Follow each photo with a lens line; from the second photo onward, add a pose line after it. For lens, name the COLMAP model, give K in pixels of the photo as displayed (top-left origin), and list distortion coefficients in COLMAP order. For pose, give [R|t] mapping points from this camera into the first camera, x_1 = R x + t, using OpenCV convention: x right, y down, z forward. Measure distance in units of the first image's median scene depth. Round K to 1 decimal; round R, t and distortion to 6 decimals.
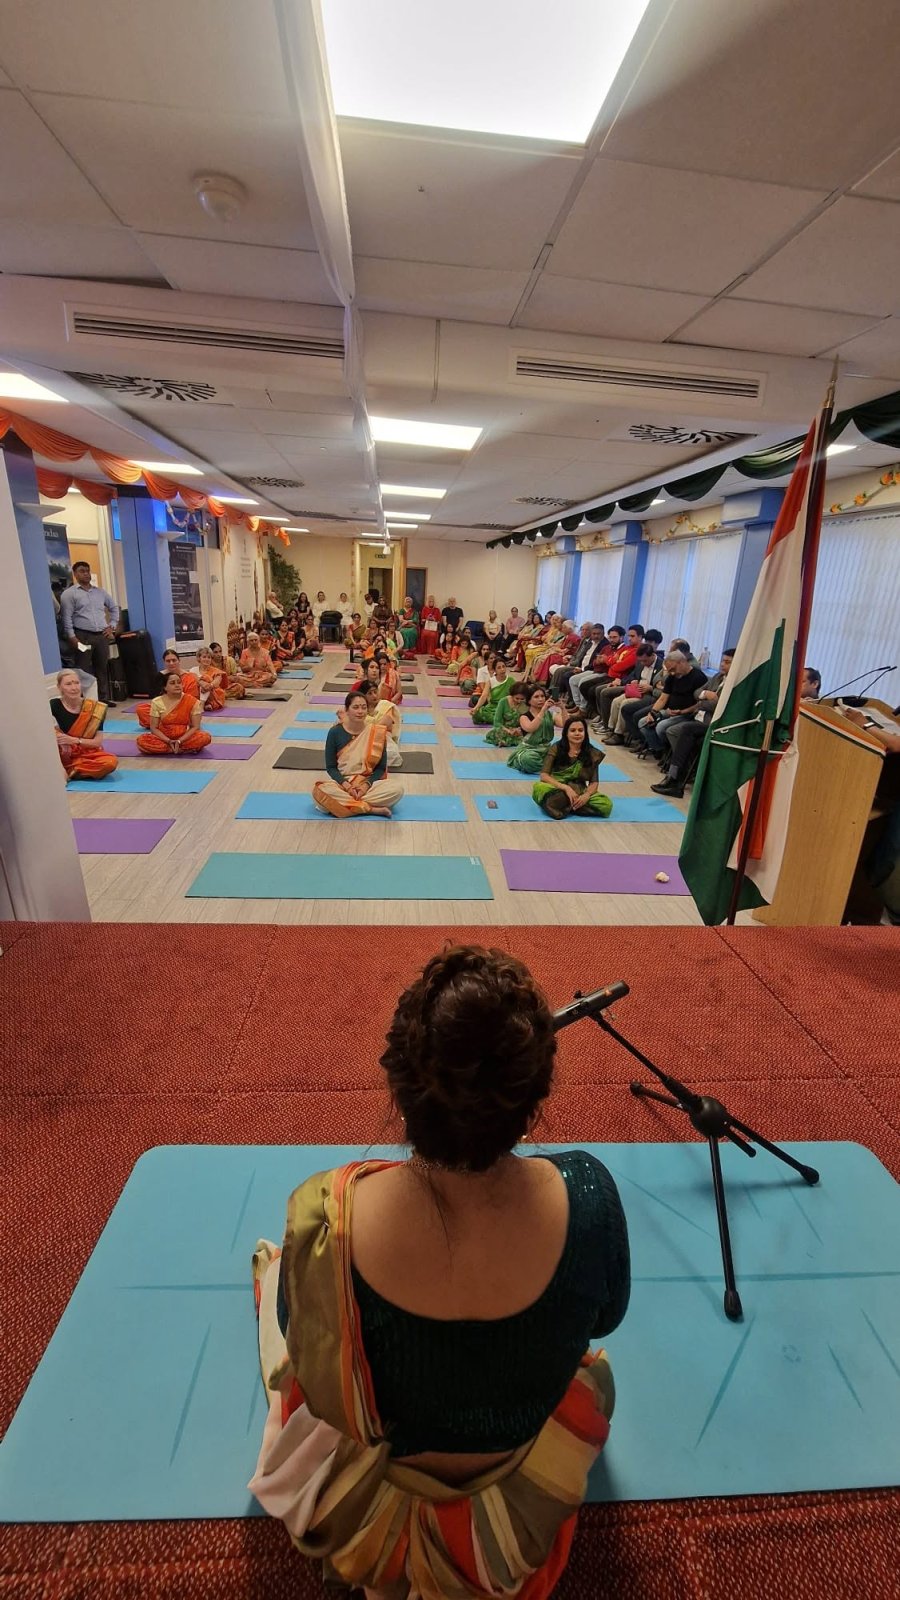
lens RADIAL K [[652.0, 0, 466.1], [0, 652.0, 798.0], [0, 0, 1]] dist [0.005710, -0.002636]
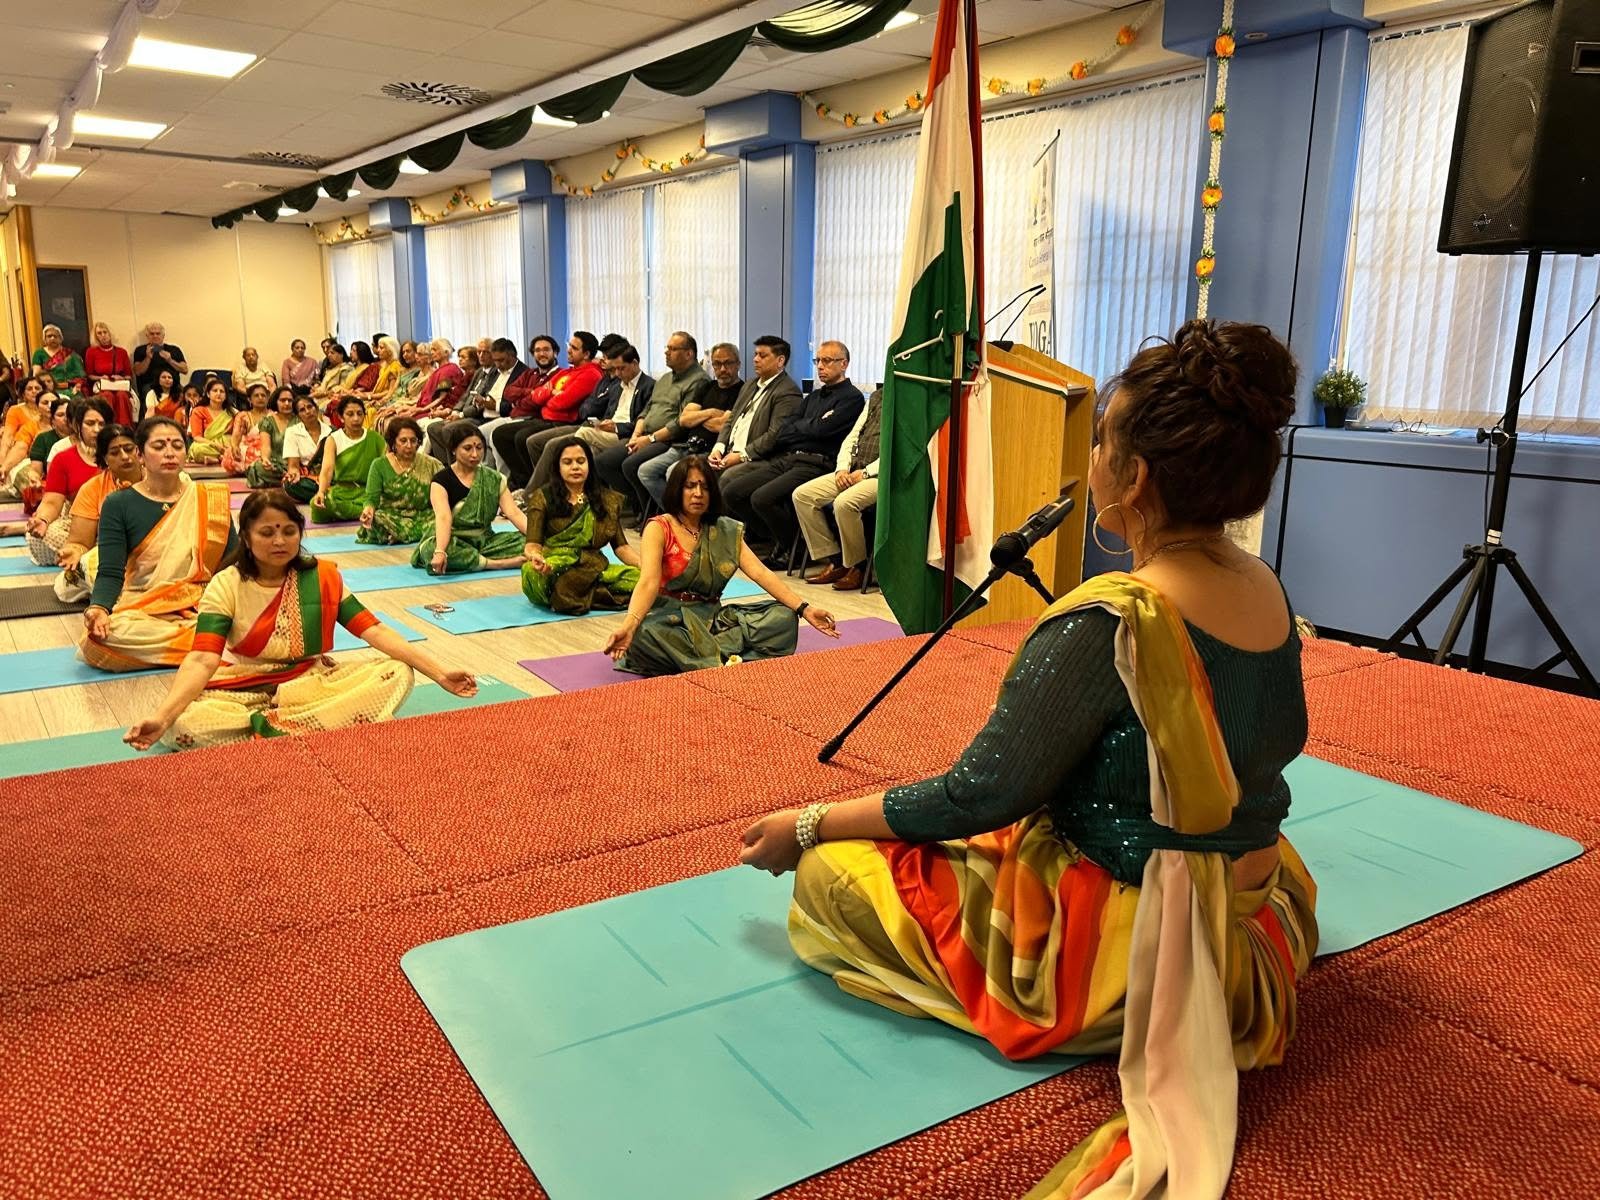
lens RADIAL K [[1193.5, 0, 802.4], [0, 1193.5, 614.4], [0, 0, 1]] dist [0.050868, -0.055432]
pose [[0.866271, -0.148496, 0.476994, -0.196464], [0.187893, 0.981542, -0.035664, 0.107894], [-0.462894, 0.120518, 0.878182, -0.029280]]
